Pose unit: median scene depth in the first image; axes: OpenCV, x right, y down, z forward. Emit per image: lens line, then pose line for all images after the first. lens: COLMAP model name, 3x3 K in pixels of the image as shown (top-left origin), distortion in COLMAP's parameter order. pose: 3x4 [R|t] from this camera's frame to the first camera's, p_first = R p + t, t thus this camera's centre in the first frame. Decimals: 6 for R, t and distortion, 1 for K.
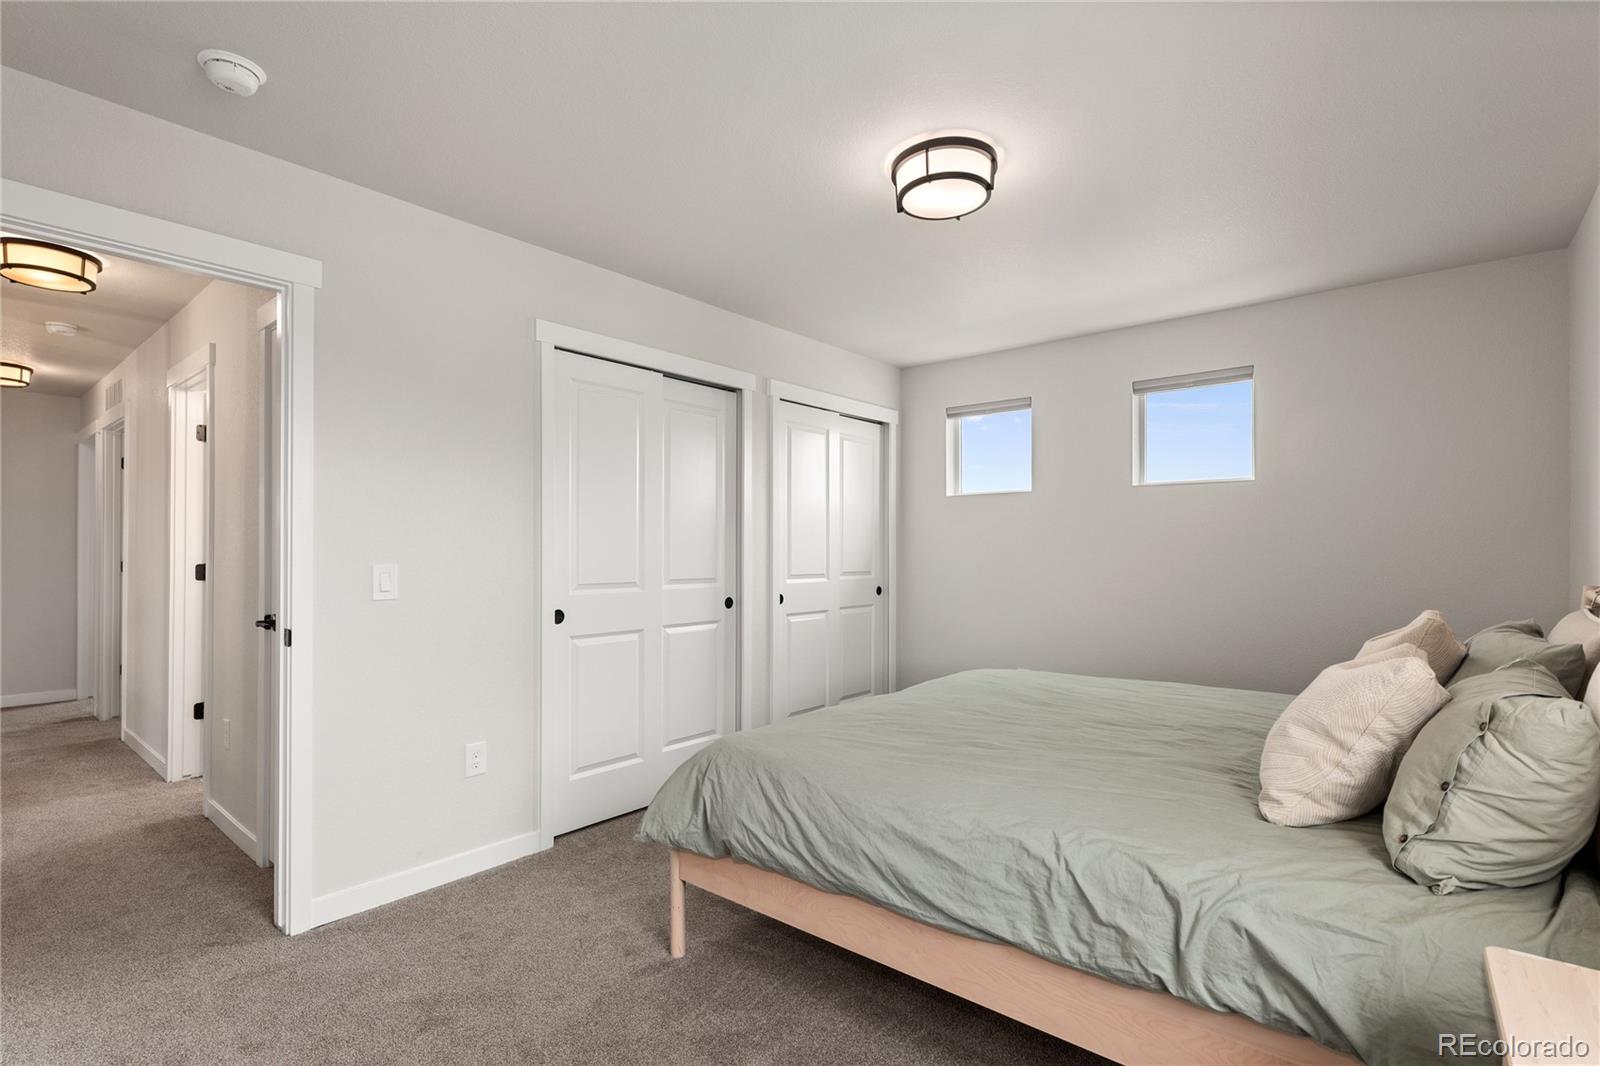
lens RADIAL K [[752.0, 0, 801.5], [0, 752.0, 541.5], [0, 0, 1]] dist [0.012614, -0.000502]
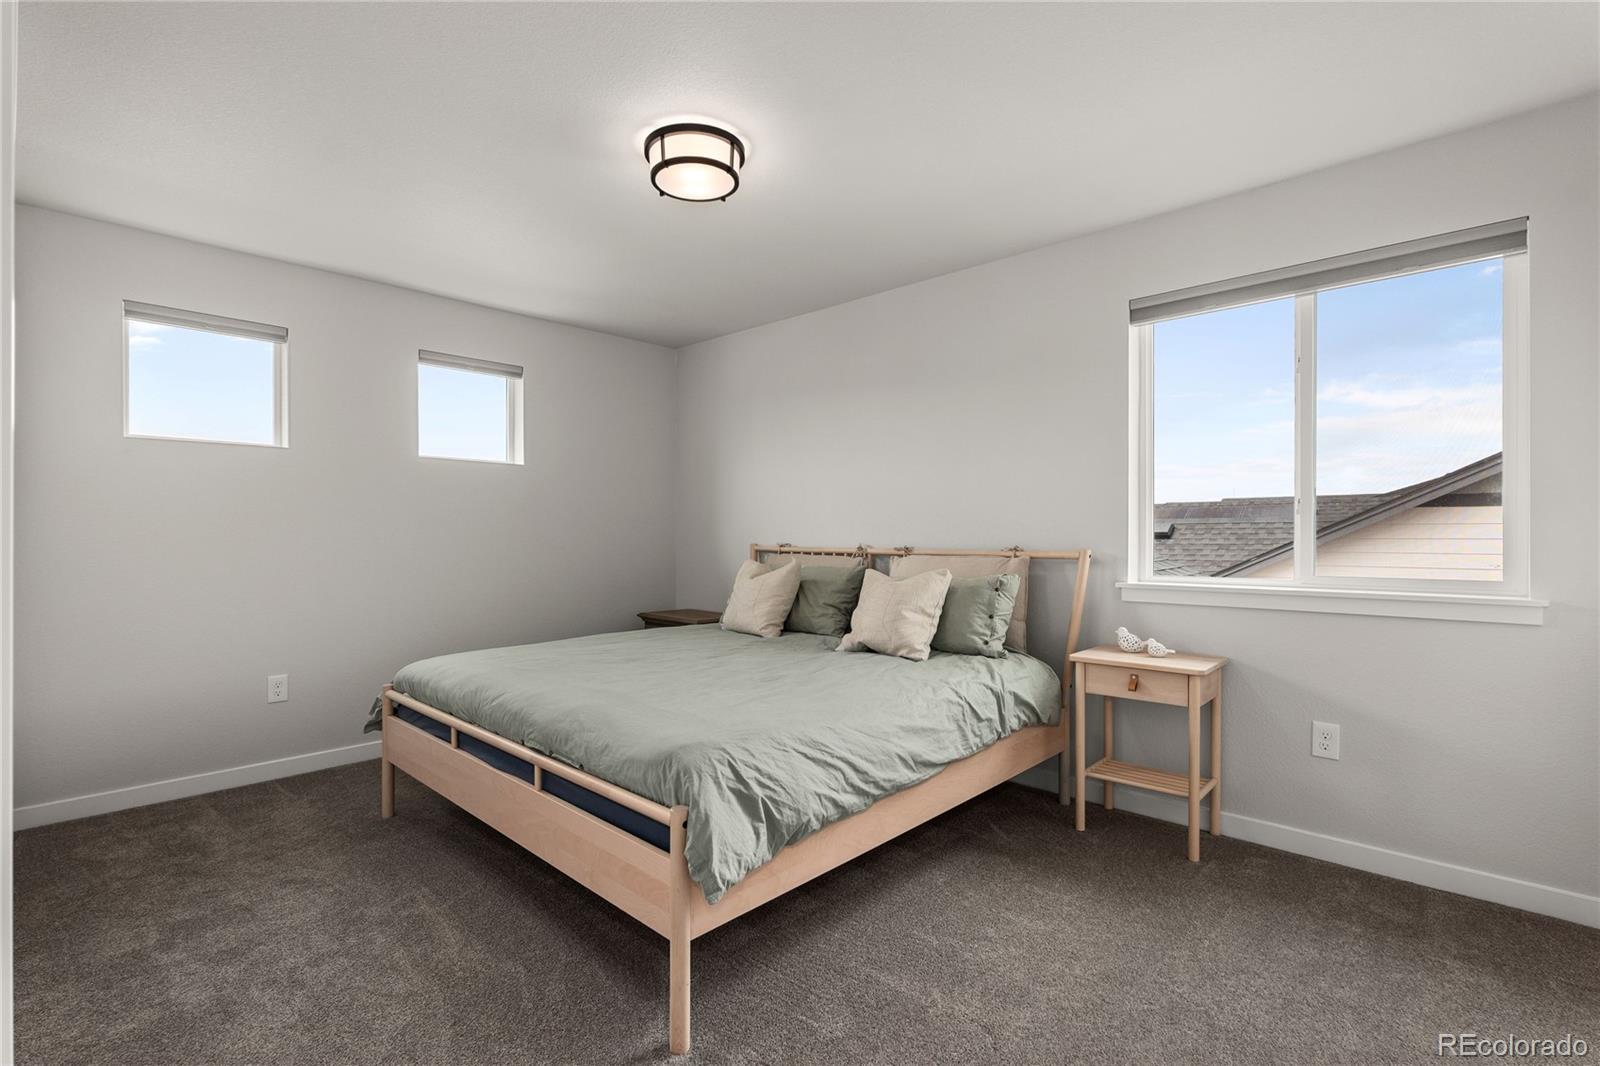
lens RADIAL K [[752.0, 0, 801.5], [0, 752.0, 534.5], [0, 0, 1]] dist [0.012614, -0.000502]
pose [[0.054142, 0.002143, 0.998531, -1.286566], [-0.009406, 0.999954, -0.001637, 0.056451], [-0.998489, -0.009304, 0.054160, 1.199083]]
